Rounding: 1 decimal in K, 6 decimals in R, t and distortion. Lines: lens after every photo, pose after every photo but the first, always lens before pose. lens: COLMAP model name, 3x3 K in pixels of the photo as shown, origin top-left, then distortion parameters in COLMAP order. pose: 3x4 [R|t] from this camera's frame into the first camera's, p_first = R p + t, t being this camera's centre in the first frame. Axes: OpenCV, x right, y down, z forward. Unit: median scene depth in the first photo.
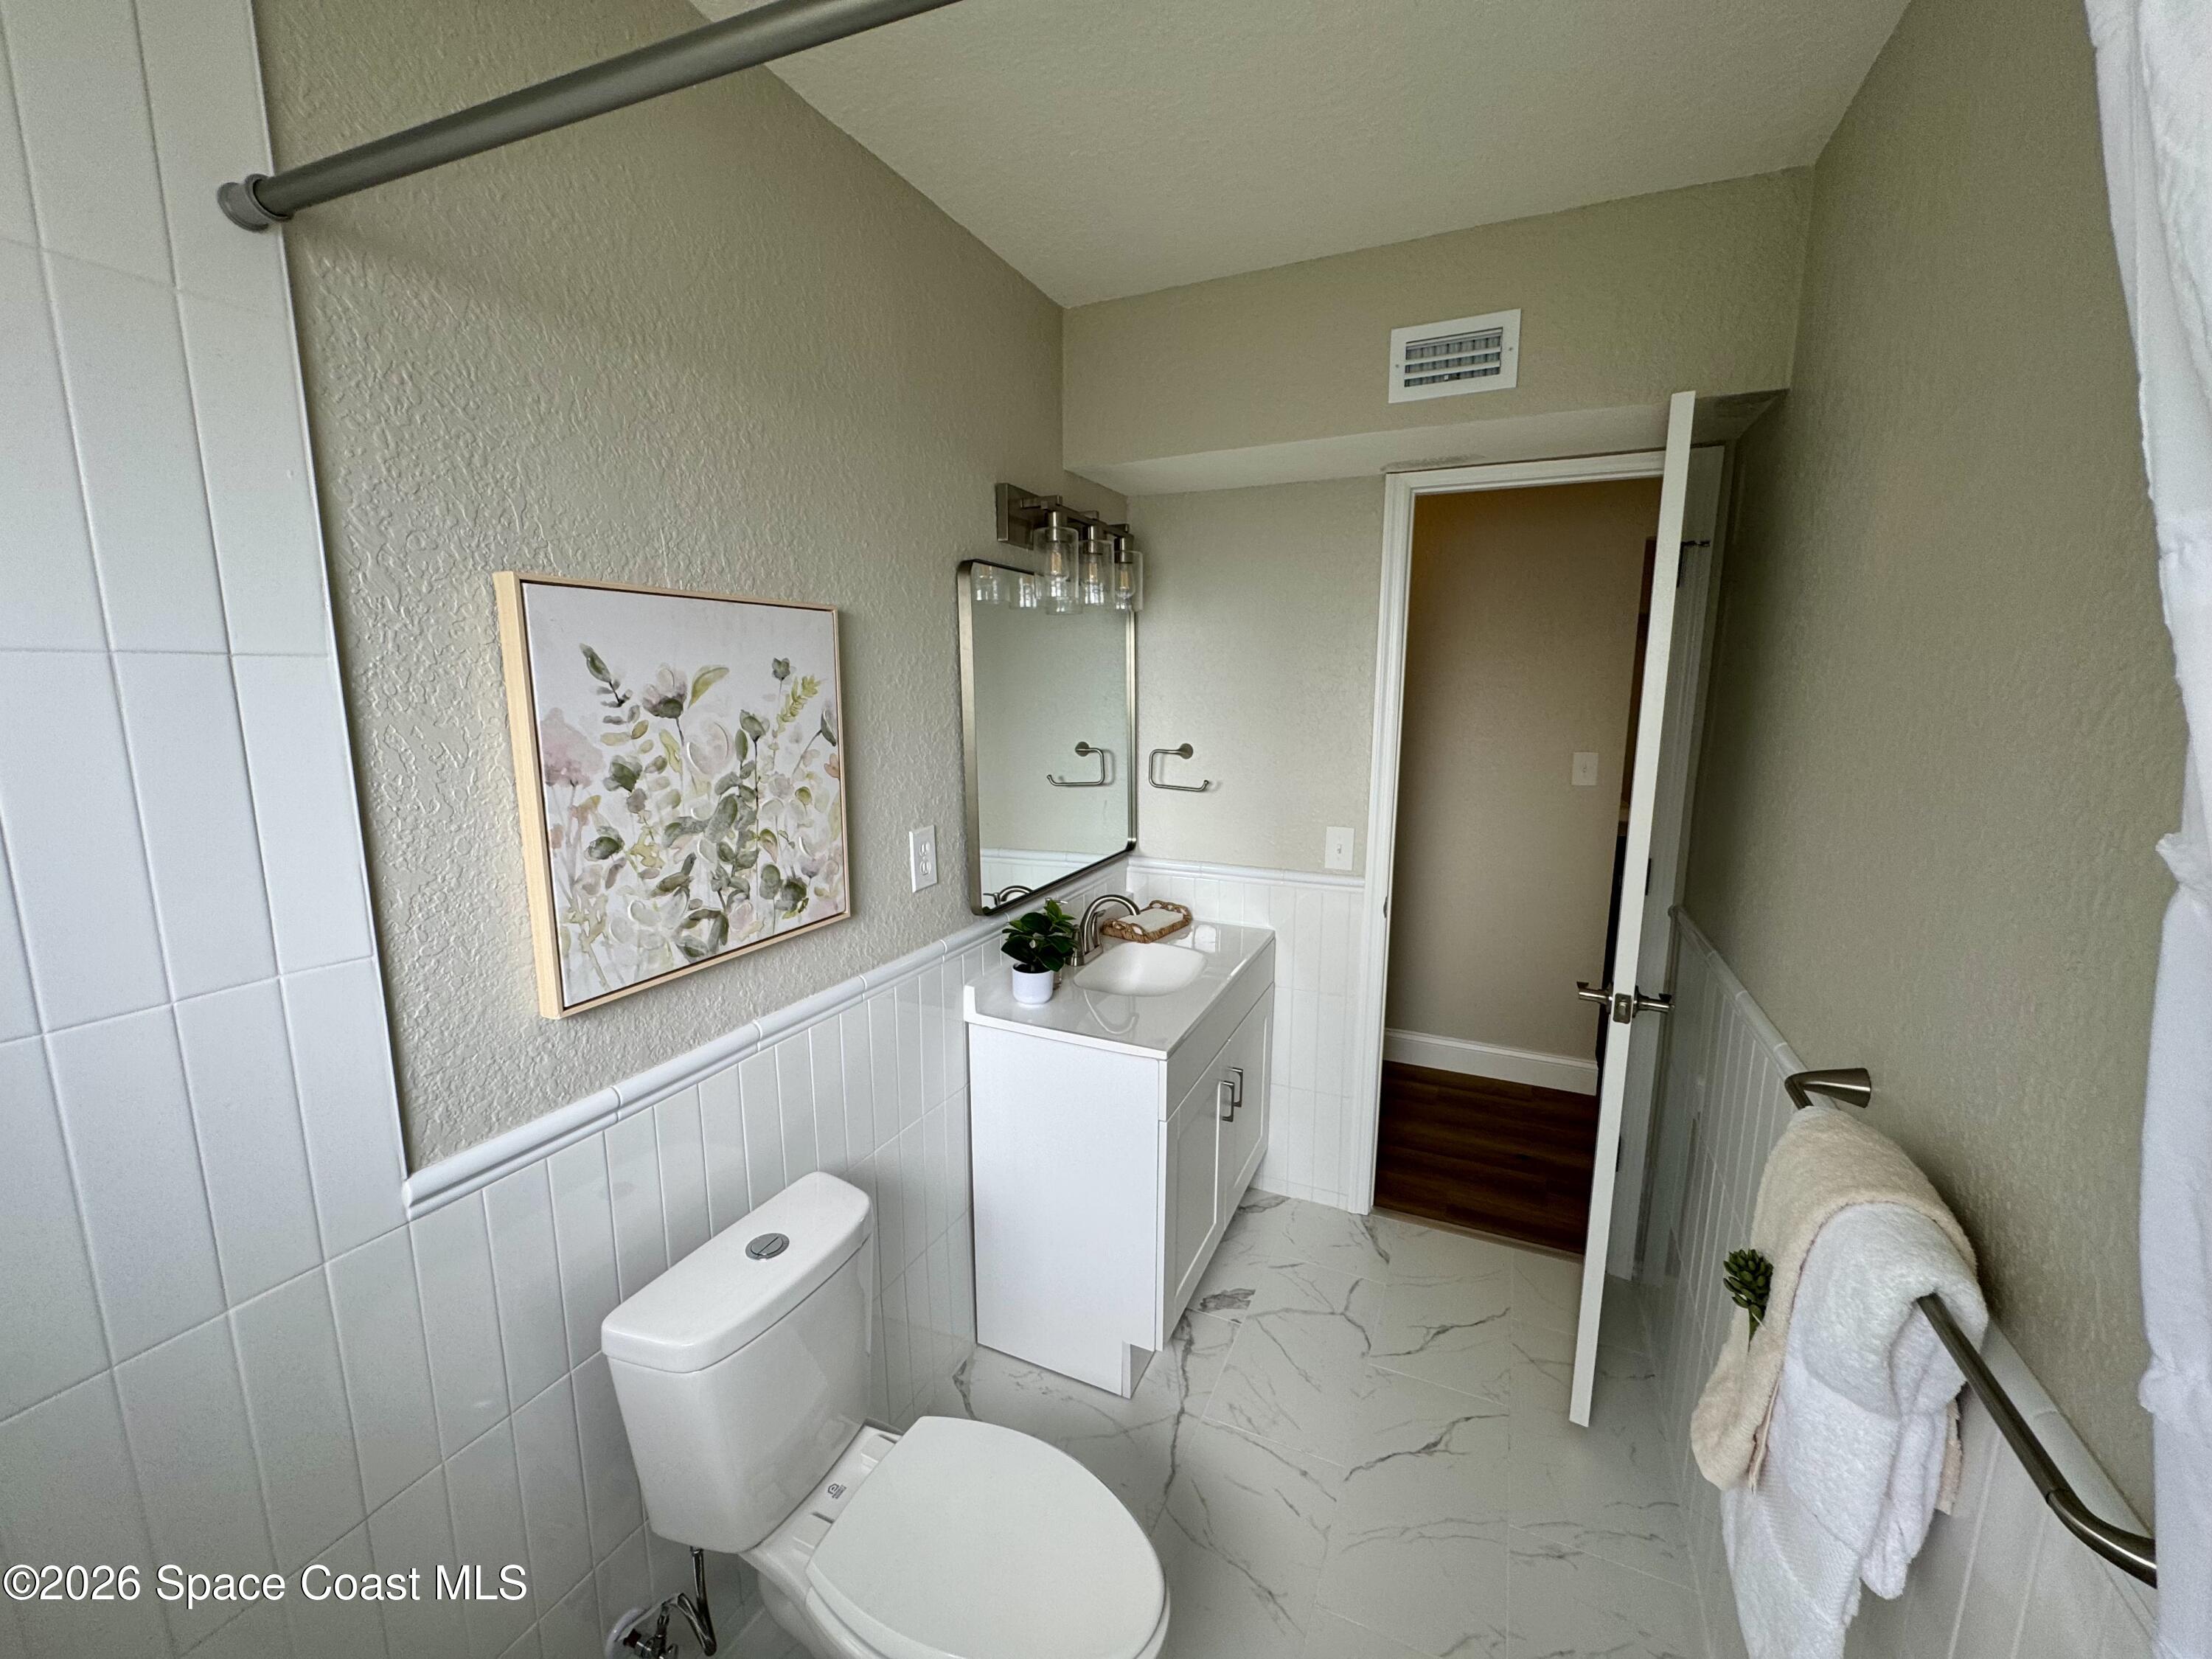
lens RADIAL K [[886.3, 0, 1110.0], [0, 886.3, 835.3], [0, 0, 1]] dist [-0.001129, 0.000000]
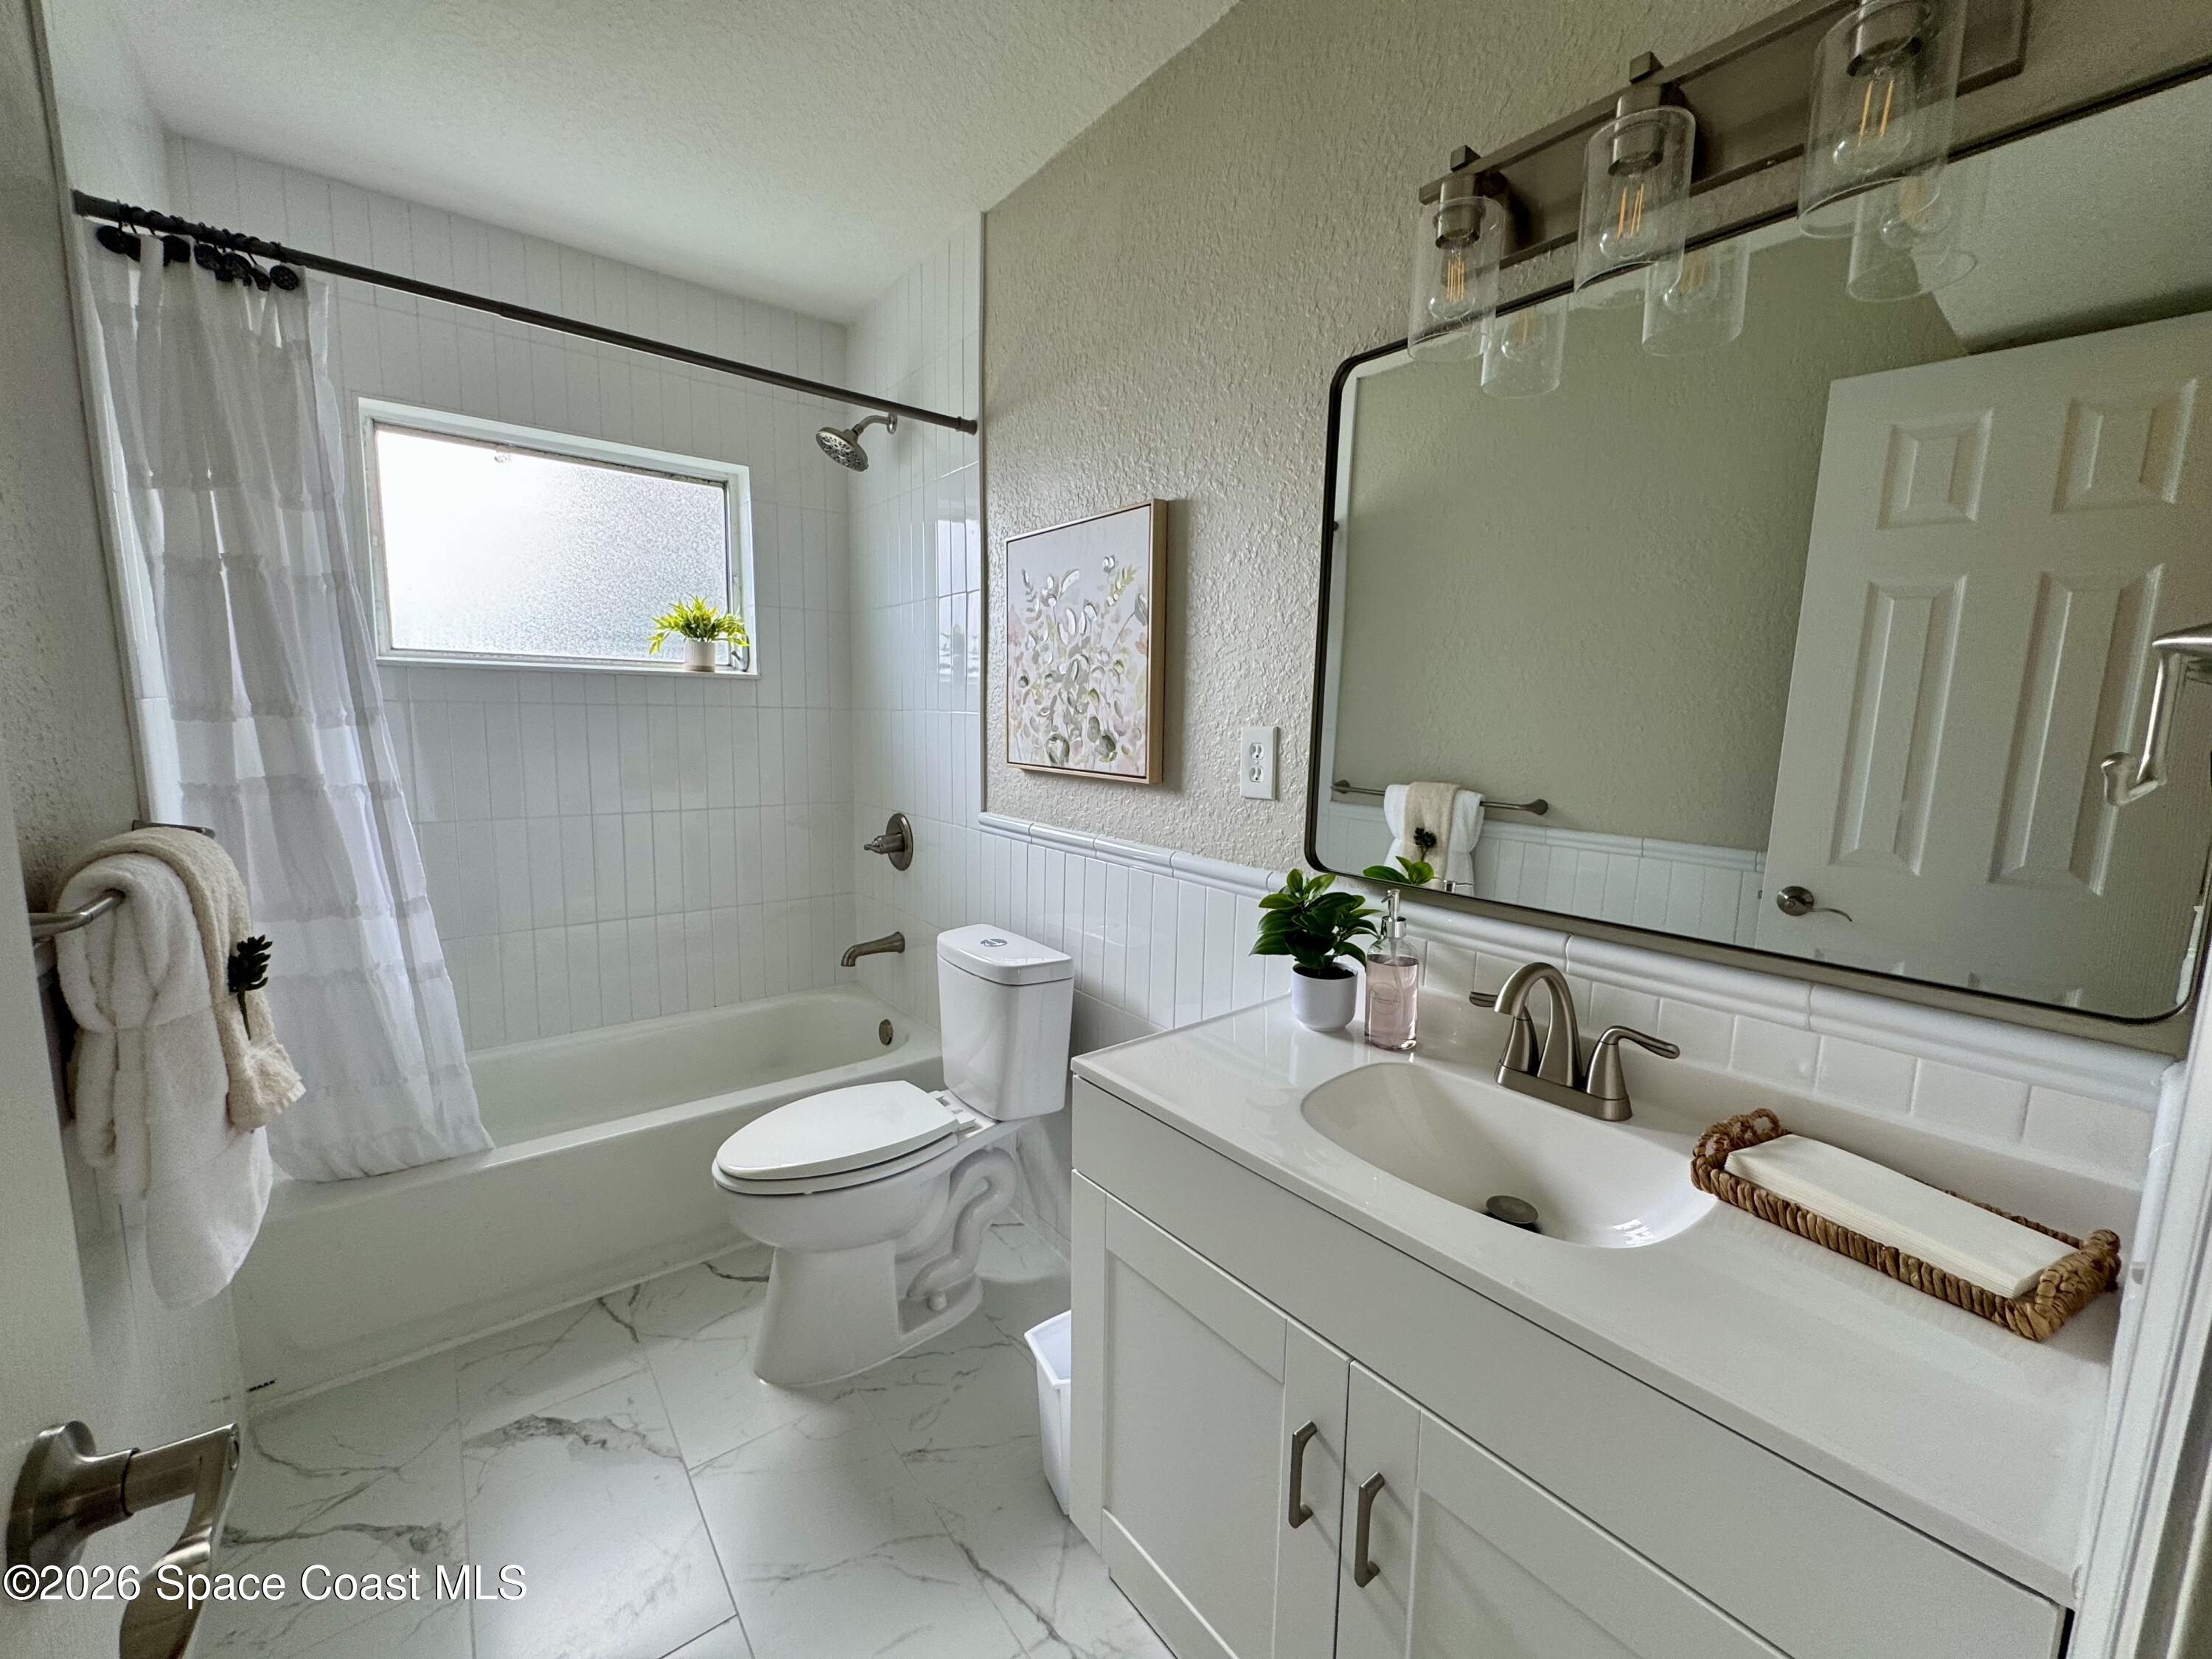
lens RADIAL K [[886.3, 0, 1113.1], [0, 886.3, 825.5], [0, 0, 1]] dist [-0.001129, 0.000000]
pose [[-0.461111, 0.109946, -0.880505, 0.812726], [-0.169850, 0.963010, 0.209197, -0.093742], [0.870935, 0.246017, -0.425380, 1.670782]]
